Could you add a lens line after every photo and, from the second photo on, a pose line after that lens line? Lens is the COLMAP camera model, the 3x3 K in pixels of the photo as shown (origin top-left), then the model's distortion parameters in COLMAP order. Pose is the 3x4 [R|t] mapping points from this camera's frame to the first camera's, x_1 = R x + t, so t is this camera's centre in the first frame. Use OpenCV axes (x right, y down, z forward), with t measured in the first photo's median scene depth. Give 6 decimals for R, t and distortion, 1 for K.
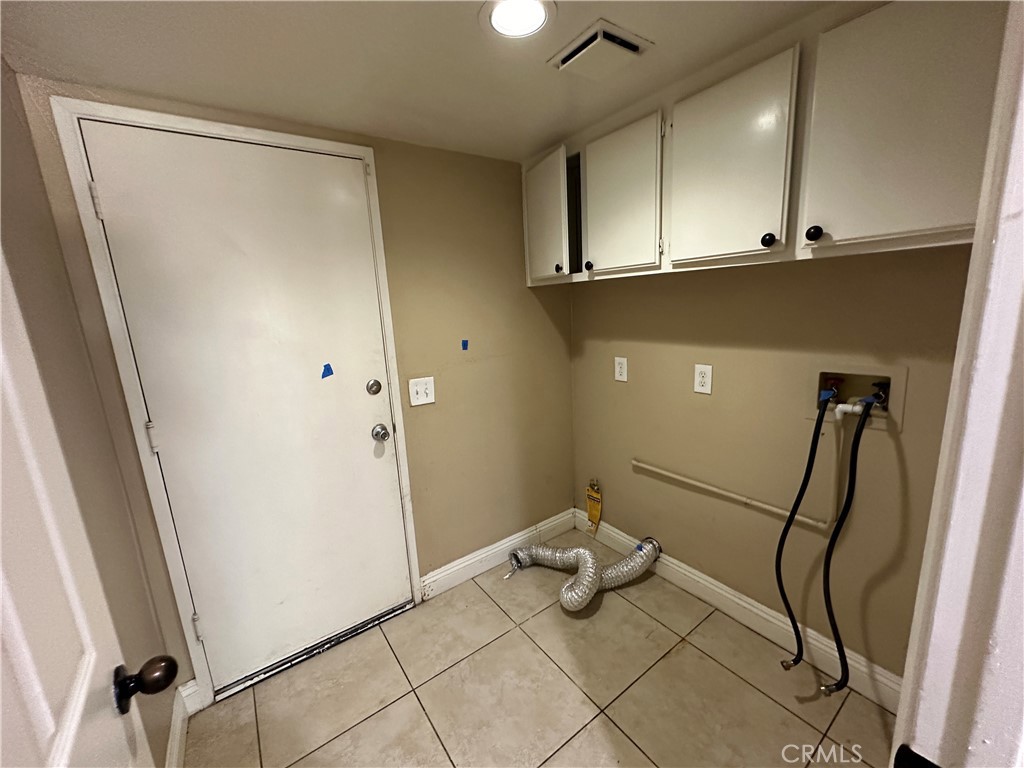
lens RADIAL K [[409.1, 0, 511.6], [0, 409.1, 385.6], [0, 0, 1]] dist [-0.003661, 0.000797]
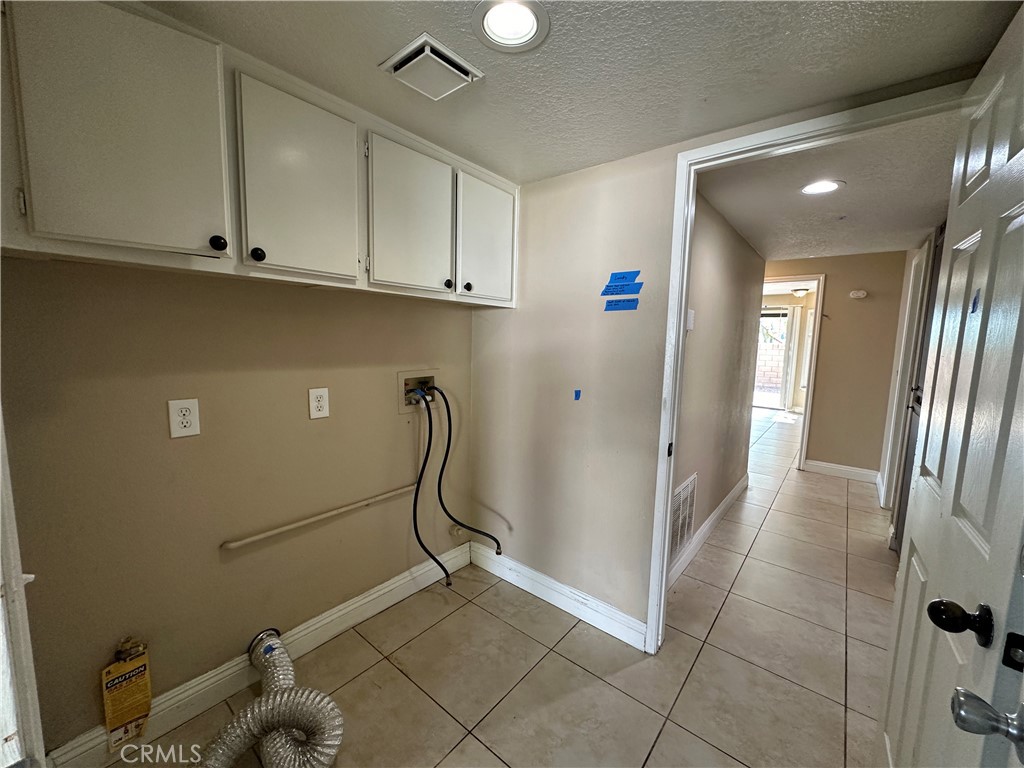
lens RADIAL K [[409.1, 0, 511.6], [0, 409.1, 385.6], [0, 0, 1]] dist [-0.003661, 0.000797]
pose [[-0.252273, -0.061185, 0.965720, -0.556547], [0.187045, 0.976094, 0.110704, -0.076537], [-0.949406, 0.208561, -0.234797, 0.776018]]
